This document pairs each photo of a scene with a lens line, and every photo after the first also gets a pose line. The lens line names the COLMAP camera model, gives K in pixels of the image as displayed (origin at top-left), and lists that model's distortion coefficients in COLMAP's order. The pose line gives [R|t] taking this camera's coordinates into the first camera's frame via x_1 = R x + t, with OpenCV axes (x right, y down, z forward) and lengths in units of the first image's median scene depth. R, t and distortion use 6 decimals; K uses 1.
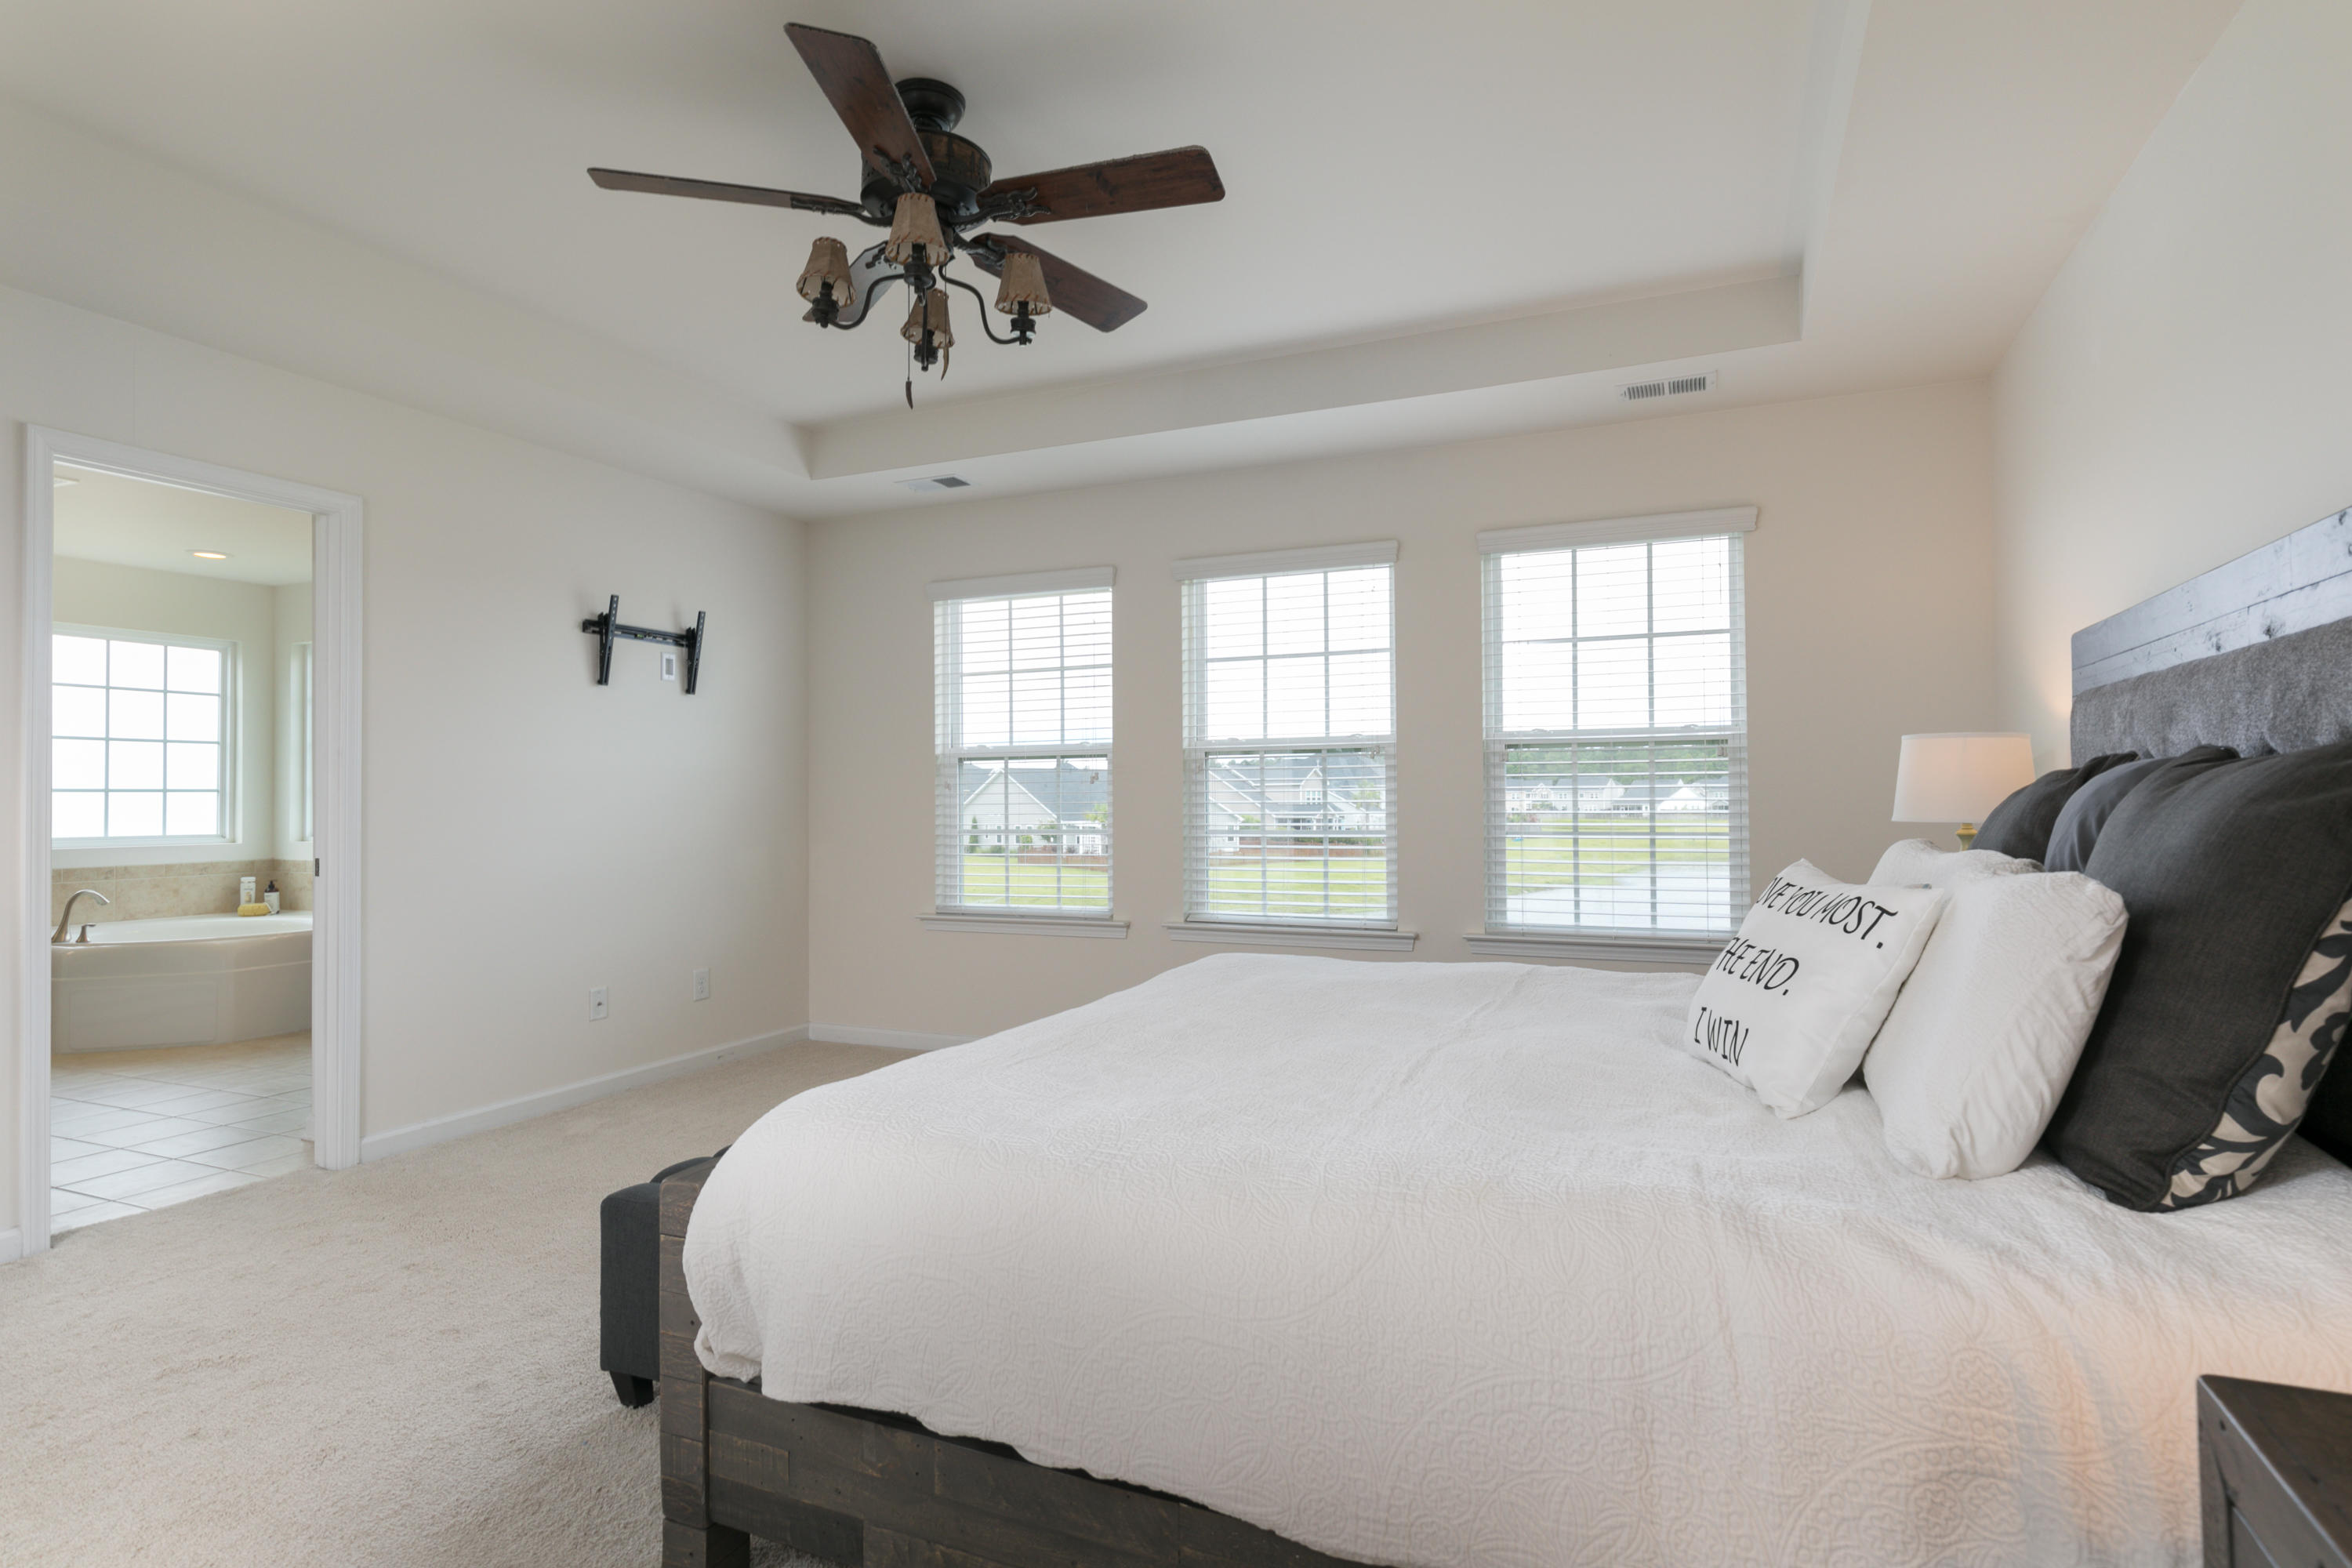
lens RADIAL K [[1314.1, 0, 1176.0], [0, 1314.1, 784.0], [0, 0, 1]] dist [0.074148, 0.000140]
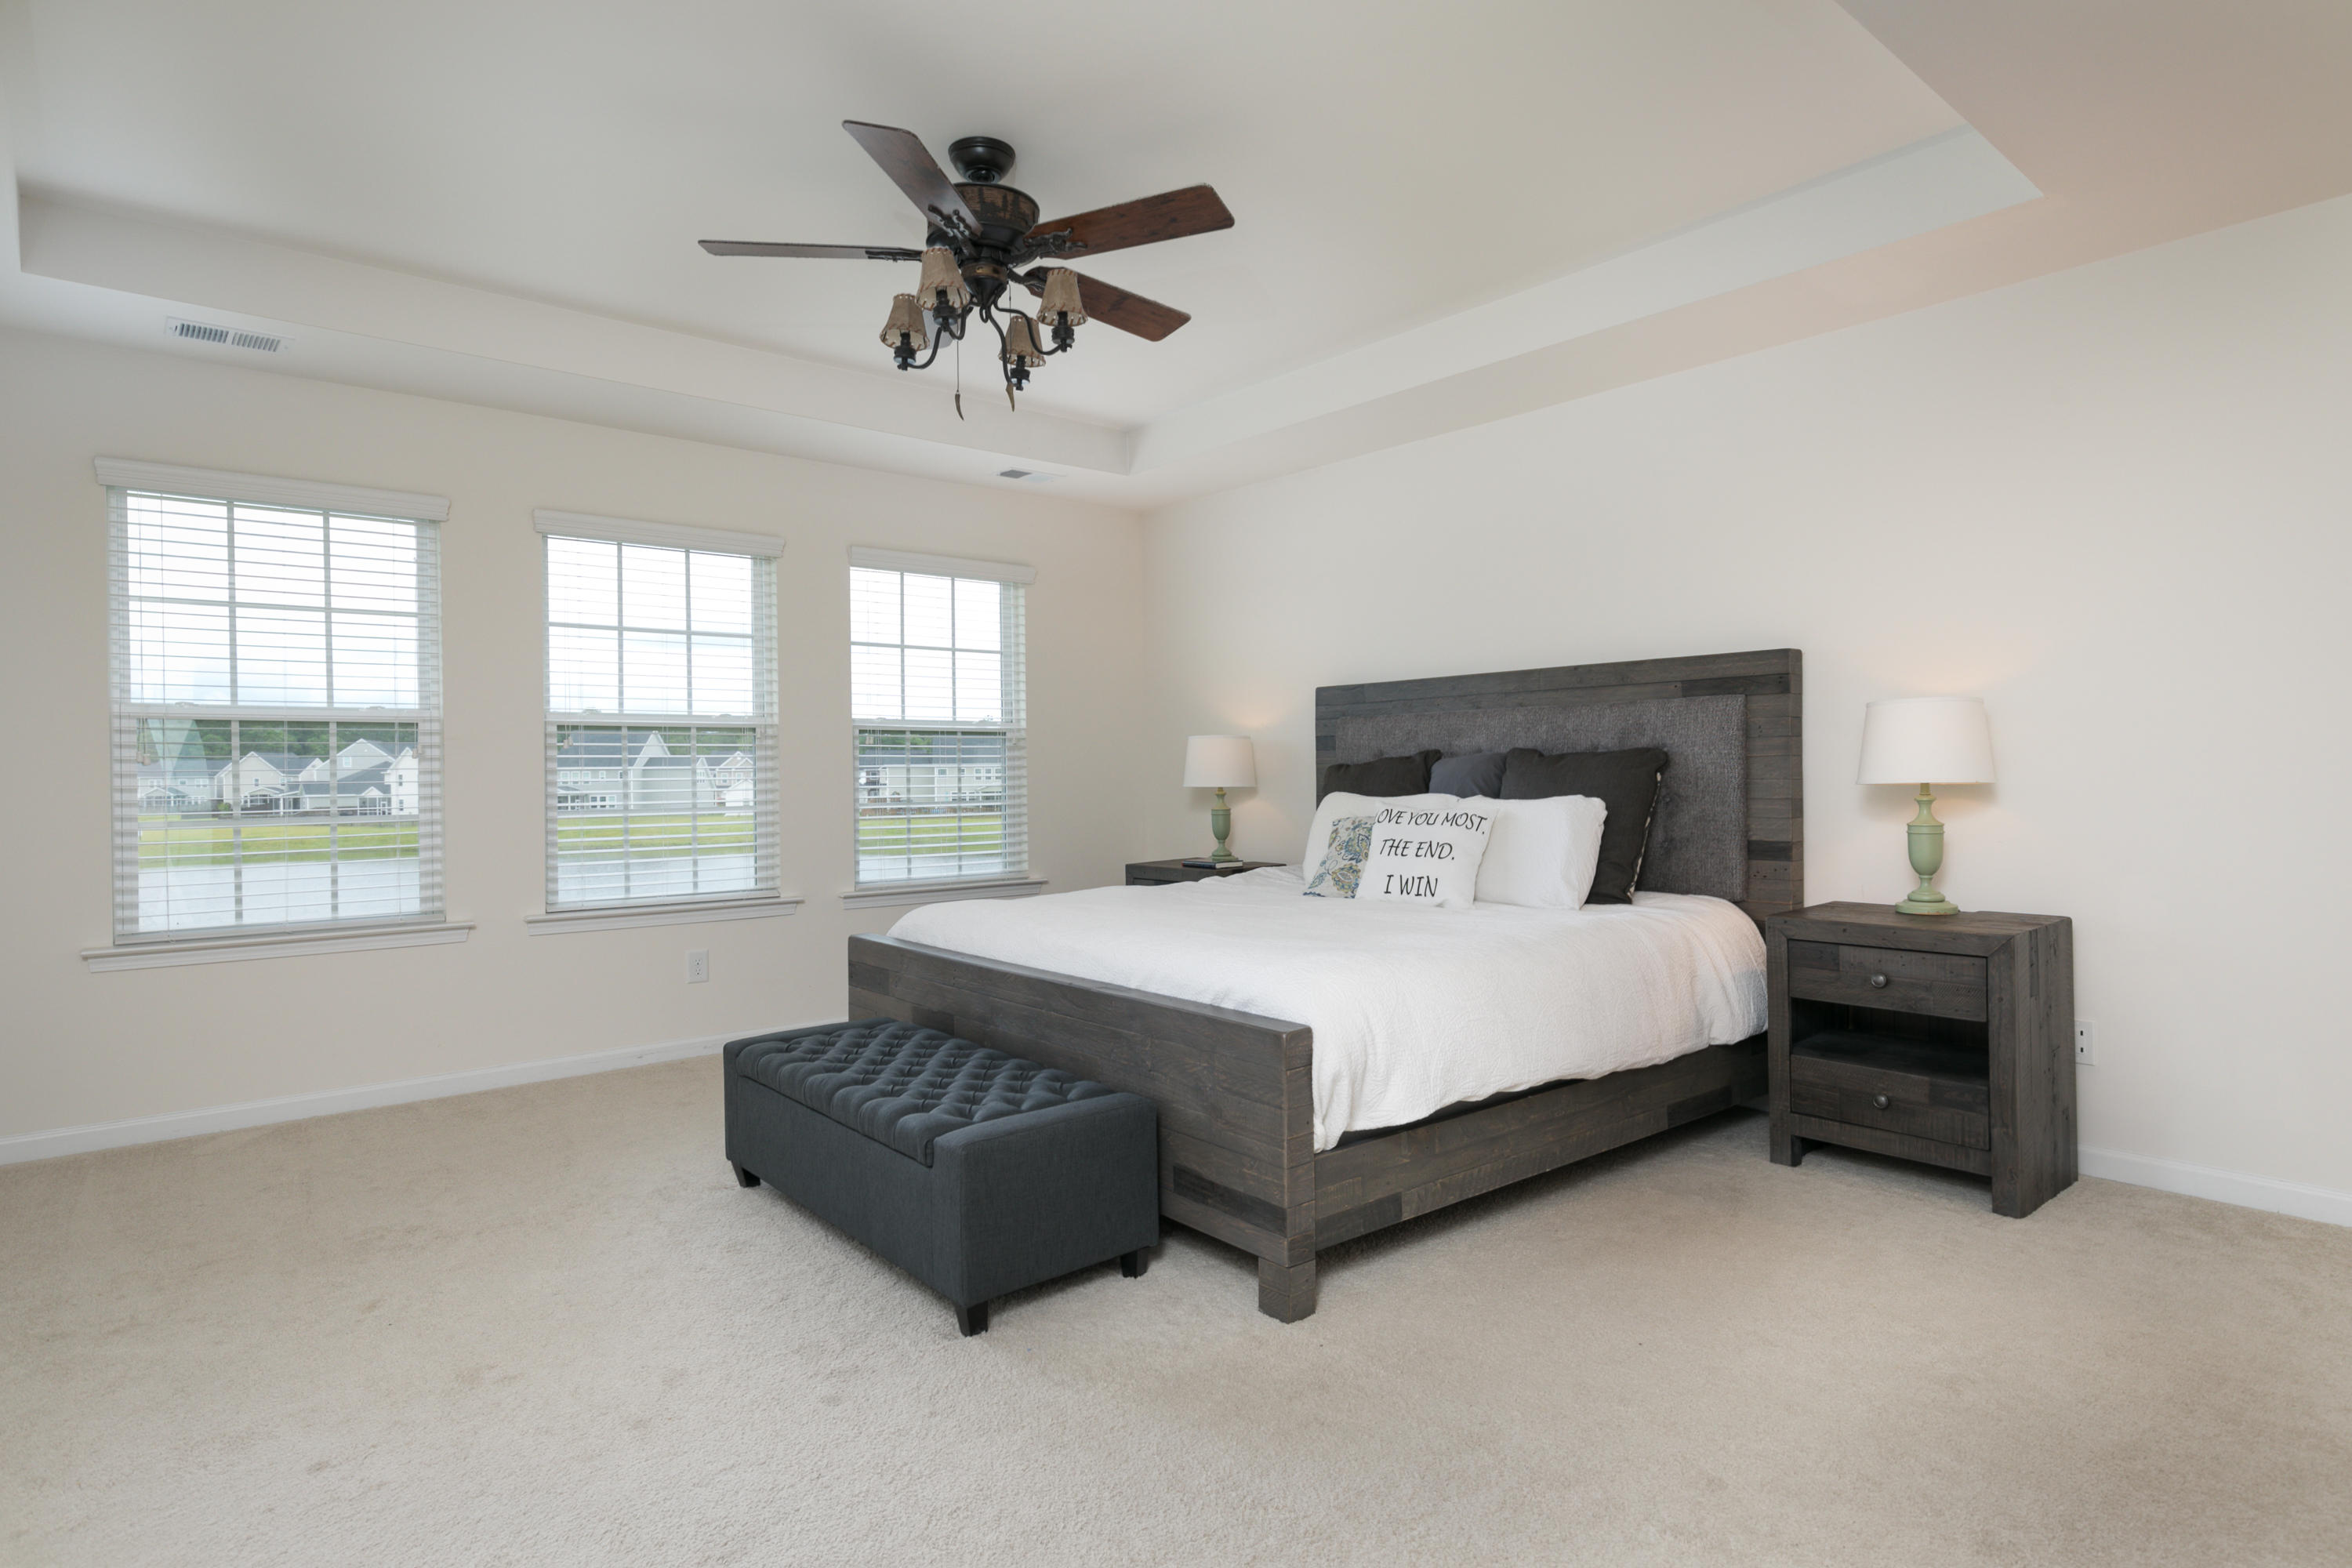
lens RADIAL K [[1220.4, 0, 1176.0], [0, 1220.4, 784.0], [0, 0, 1]] dist [-0.004430, -0.001006]
pose [[0.447036, -0.005843, 0.894497, -0.519185], [-0.004078, 0.999955, 0.008570, 0.007195], [-0.894507, -0.007479, 0.446992, 0.231766]]
